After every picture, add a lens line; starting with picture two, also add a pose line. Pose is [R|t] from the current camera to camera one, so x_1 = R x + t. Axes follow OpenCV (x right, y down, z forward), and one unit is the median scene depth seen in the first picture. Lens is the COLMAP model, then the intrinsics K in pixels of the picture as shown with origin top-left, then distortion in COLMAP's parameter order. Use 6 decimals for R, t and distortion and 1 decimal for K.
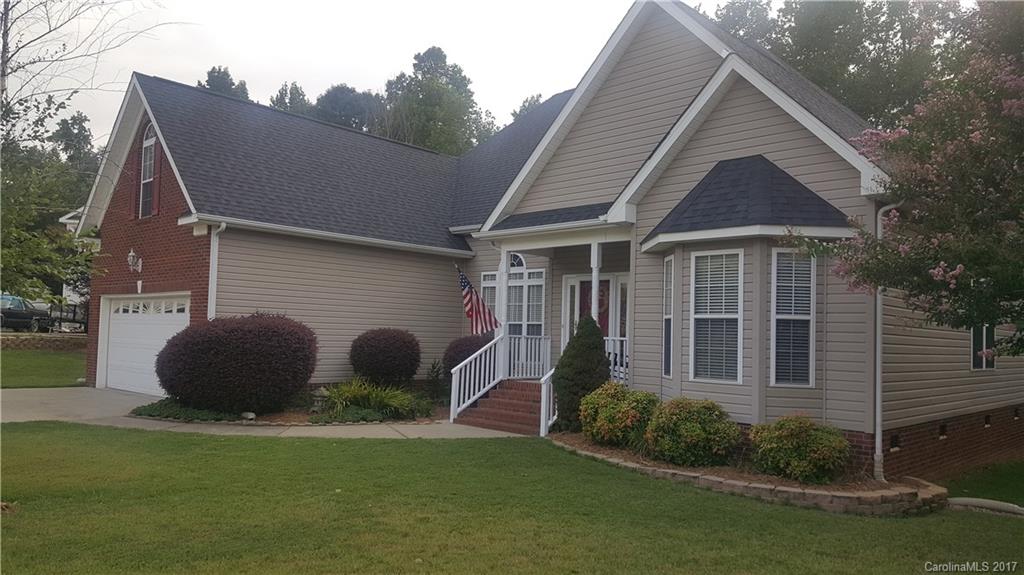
lens RADIAL K [[747.9, 0, 516.0], [0, 747.9, 315.1], [0, 0, 1]] dist [0.147153, -0.232015]
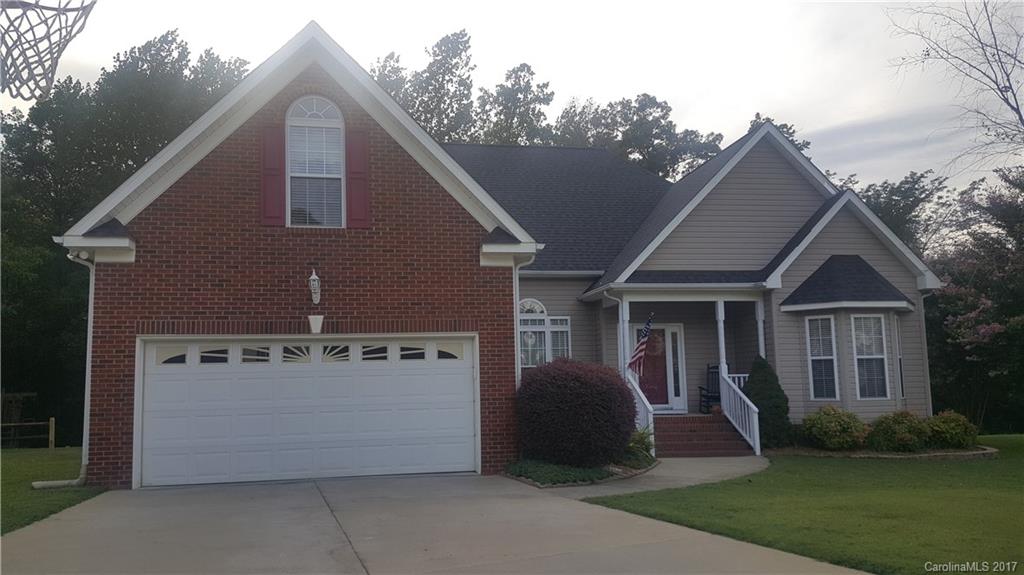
lens RADIAL K [[747.9, 0, 516.0], [0, 747.9, 315.1], [0, 0, 1]] dist [0.147153, -0.232015]
pose [[0.585488, 0.037216, 0.809826, -1.127588], [0.013468, 0.998361, -0.055617, -0.005239], [-0.810569, 0.043470, 0.584027, 0.530865]]
